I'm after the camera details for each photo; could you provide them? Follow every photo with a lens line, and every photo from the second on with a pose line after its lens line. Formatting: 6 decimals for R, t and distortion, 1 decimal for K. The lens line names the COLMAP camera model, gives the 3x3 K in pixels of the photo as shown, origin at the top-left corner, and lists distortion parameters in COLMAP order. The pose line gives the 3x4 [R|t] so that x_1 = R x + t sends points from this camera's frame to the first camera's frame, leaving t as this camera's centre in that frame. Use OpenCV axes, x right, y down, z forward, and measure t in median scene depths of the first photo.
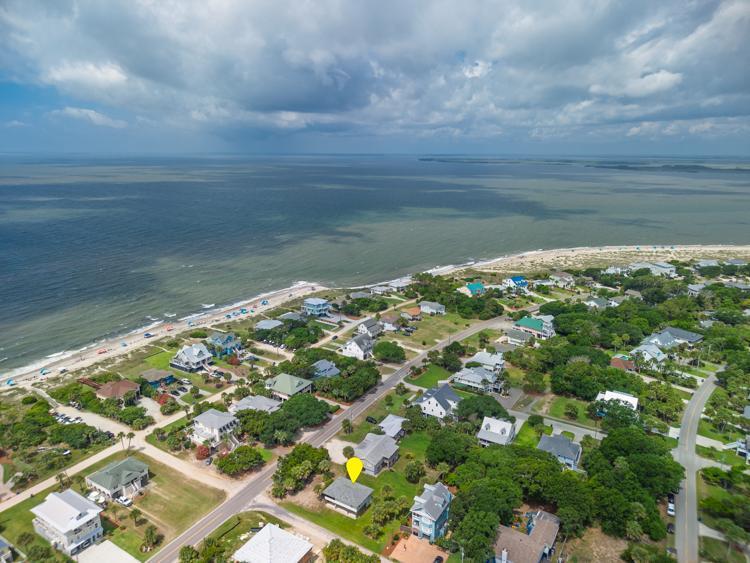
lens RADIAL K [[495.8, 0, 372.5], [0, 495.8, 281.3], [0, 0, 1]] dist [0.062588, -0.092269]
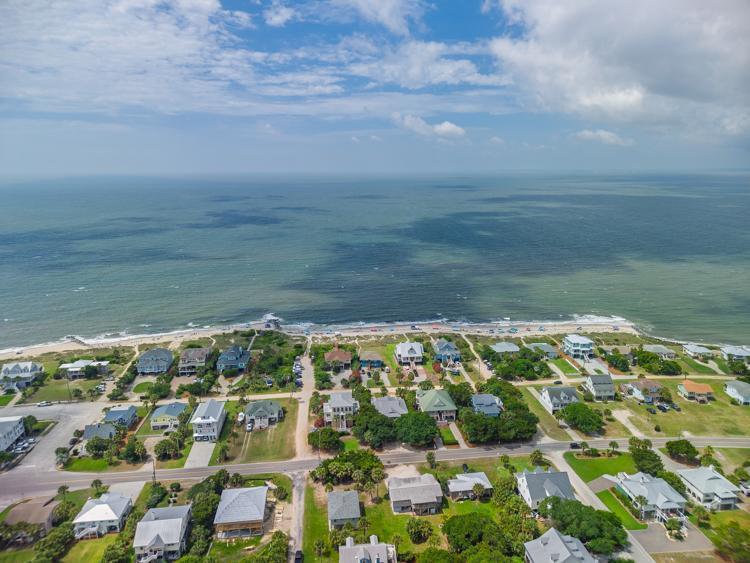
lens RADIAL K [[495.8, 0, 372.5], [0, 495.8, 281.3], [0, 0, 1]] dist [0.062588, -0.092269]
pose [[0.607617, 0.166385, -0.776606, 0.413871], [-0.188692, 0.980056, 0.062341, -0.057216], [0.771490, 0.108660, 0.626894, 0.213287]]
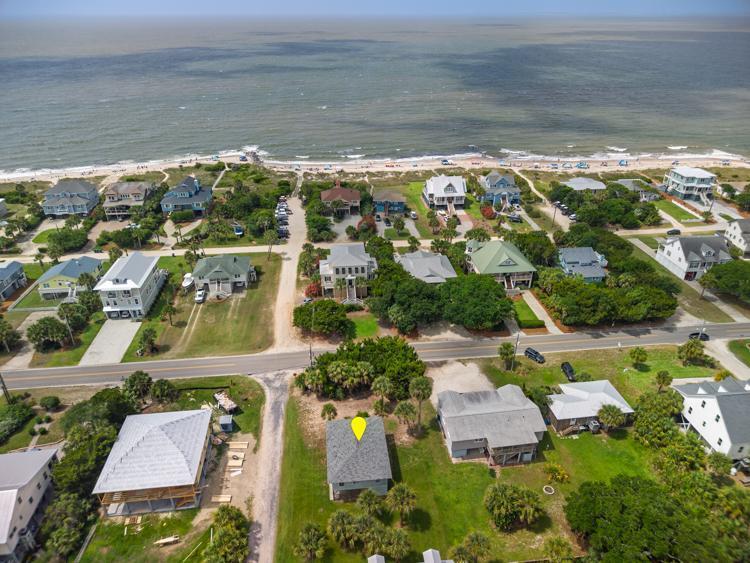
lens RADIAL K [[495.8, 0, 372.5], [0, 495.8, 281.3], [0, 0, 1]] dist [0.062588, -0.092269]
pose [[0.603216, 0.372206, -0.705403, 0.157296], [-0.192894, 0.926257, 0.323789, 0.051890], [0.773901, -0.059247, 0.630529, 0.409852]]
